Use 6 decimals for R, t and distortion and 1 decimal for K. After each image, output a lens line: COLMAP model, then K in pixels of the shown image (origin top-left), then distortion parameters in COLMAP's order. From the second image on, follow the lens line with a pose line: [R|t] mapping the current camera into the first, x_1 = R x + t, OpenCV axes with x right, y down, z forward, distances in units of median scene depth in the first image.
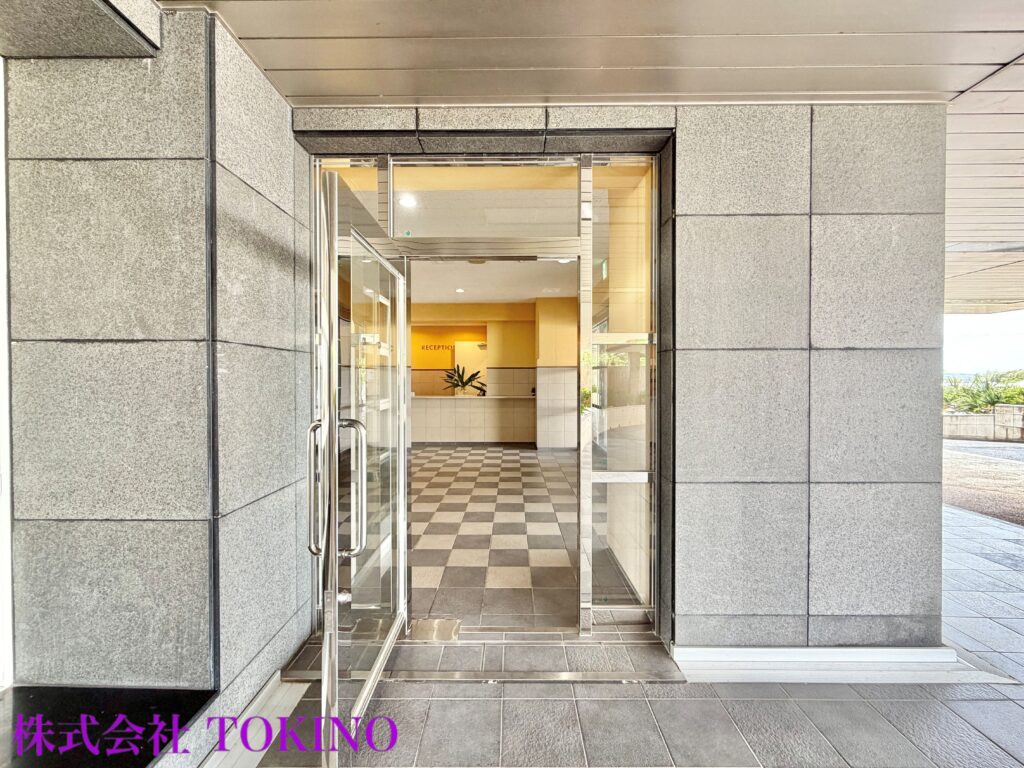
lens RADIAL K [[409.6, 0, 512.1], [0, 409.6, 381.6], [0, 0, 1]] dist [0.000356, -0.000002]
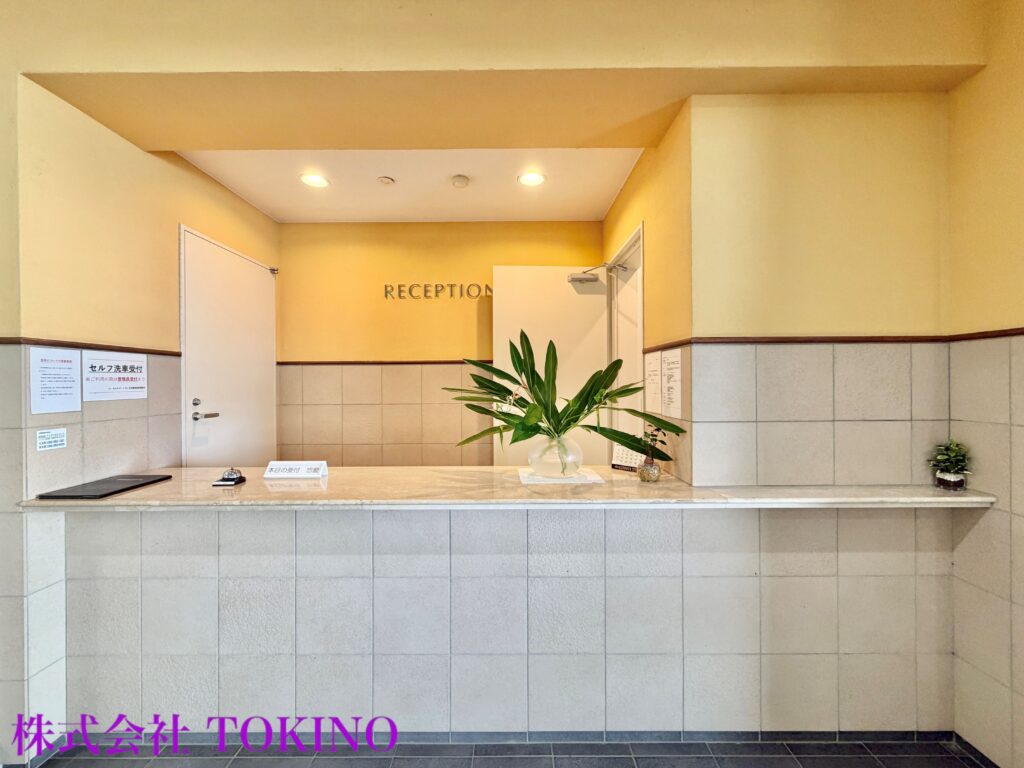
lens RADIAL K [[409.6, 0, 509.7], [0, 409.6, 383.6], [0, 0, 1]] dist [0.000356, -0.000002]
pose [[0.999940, -0.010662, 0.002351, -0.143648], [0.010670, 0.999937, -0.003596, -0.013057], [-0.002313, 0.003621, 0.999991, 0.784369]]
